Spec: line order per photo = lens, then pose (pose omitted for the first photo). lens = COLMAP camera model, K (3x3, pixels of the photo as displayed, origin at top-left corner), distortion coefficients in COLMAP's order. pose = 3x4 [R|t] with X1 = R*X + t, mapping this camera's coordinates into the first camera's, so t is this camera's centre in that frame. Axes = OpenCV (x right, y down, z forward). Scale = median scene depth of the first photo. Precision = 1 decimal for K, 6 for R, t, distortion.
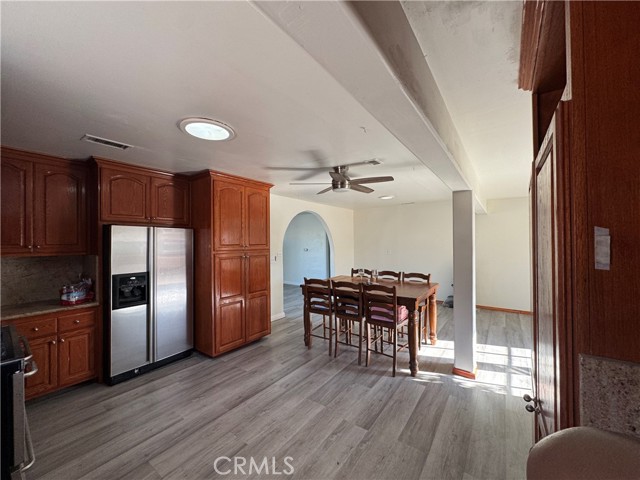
lens RADIAL K [[253.8, 0, 316.9], [0, 253.8, 238.7], [0, 0, 1]] dist [-0.001689, 0.000174]
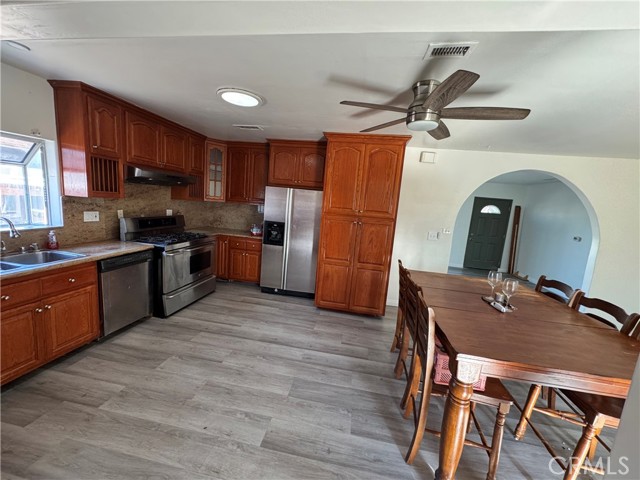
lens RADIAL K [[253.8, 0, 321.0], [0, 253.8, 237.6], [0, 0, 1]] dist [-0.001689, 0.000174]
pose [[0.455488, 0.169245, -0.874006, 0.619965], [-0.077041, 0.985573, 0.150700, -0.006106], [0.886902, -0.001308, 0.461955, 0.581798]]
